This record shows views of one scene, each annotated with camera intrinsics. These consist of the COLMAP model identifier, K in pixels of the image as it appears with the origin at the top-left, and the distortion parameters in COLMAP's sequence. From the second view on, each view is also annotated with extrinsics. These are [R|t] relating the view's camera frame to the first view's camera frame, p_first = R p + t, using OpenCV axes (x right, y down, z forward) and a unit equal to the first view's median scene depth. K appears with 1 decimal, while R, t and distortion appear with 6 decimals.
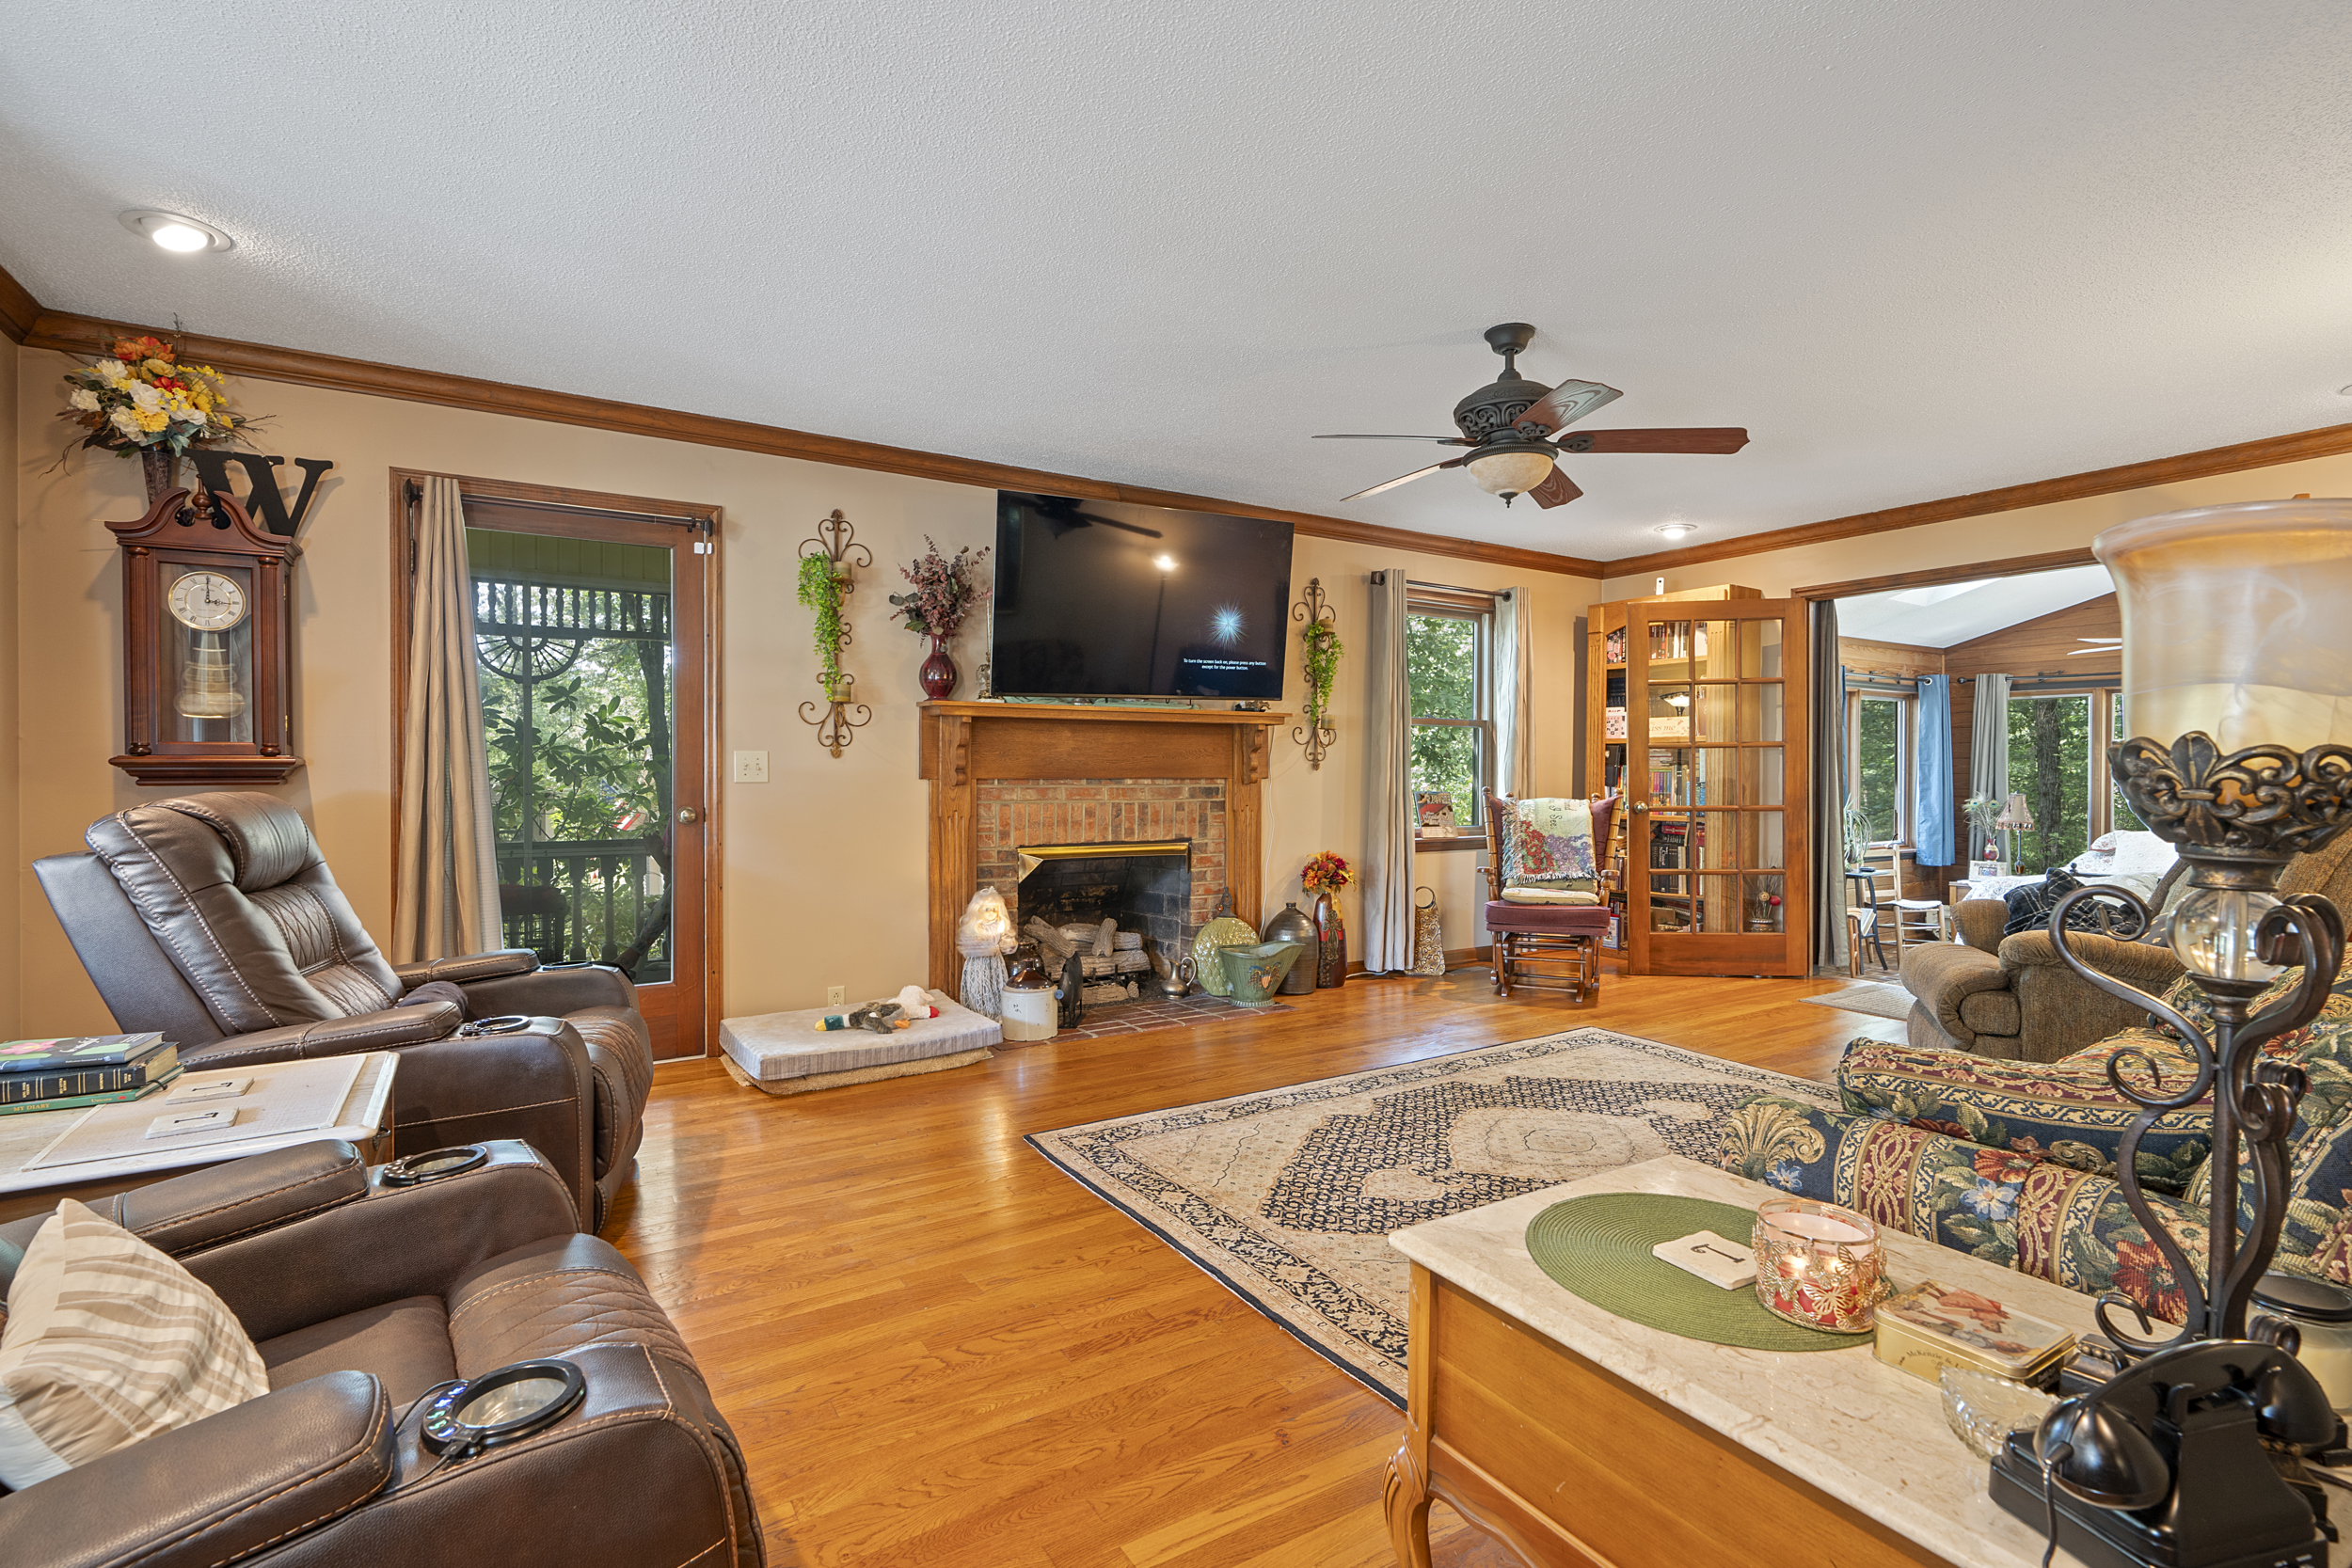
lens RADIAL K [[1078.9, 0, 1178.7], [0, 1078.9, 767.1], [0, 0, 1]] dist [-0.007064, 0.000695]
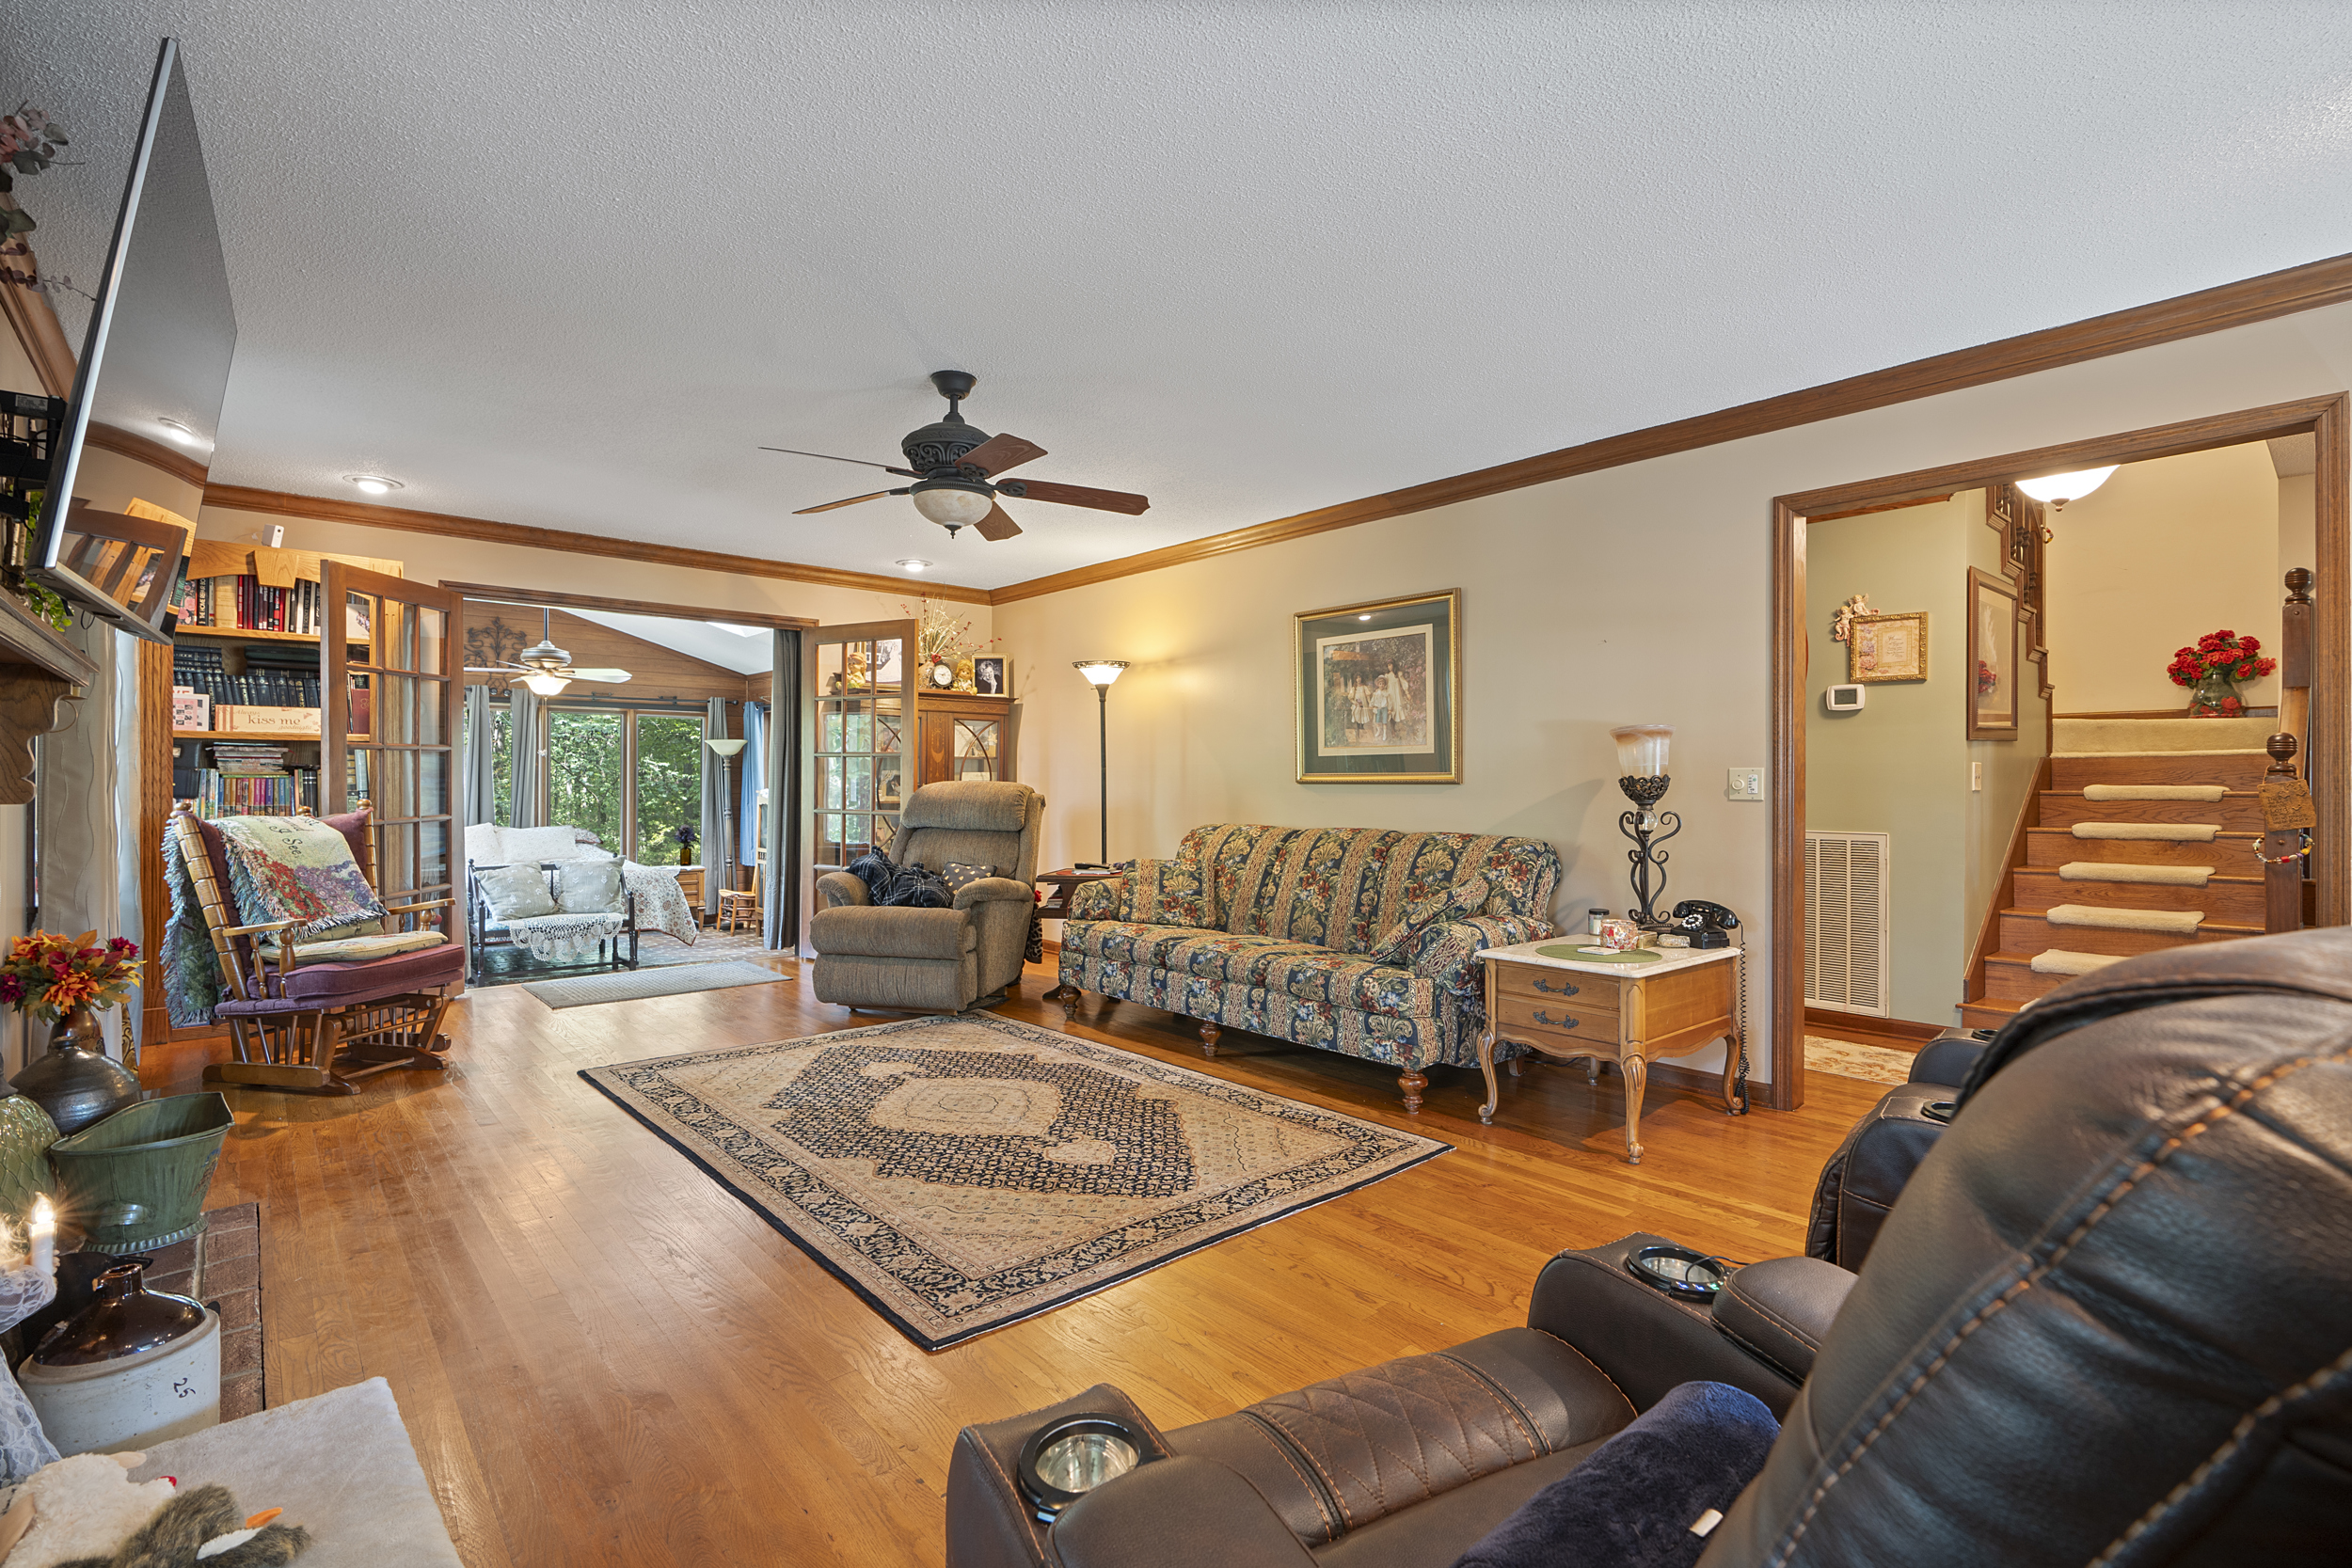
lens RADIAL K [[1087.7, 0, 1176.0], [0, 1087.7, 784.0], [0, 0, 1]] dist [-0.033891, 0.000137]
pose [[-0.169308, -0.004688, 0.985552, -0.804728], [-0.002828, 0.999987, 0.004270, 0.006231], [-0.985559, -0.002065, -0.169319, 0.978884]]
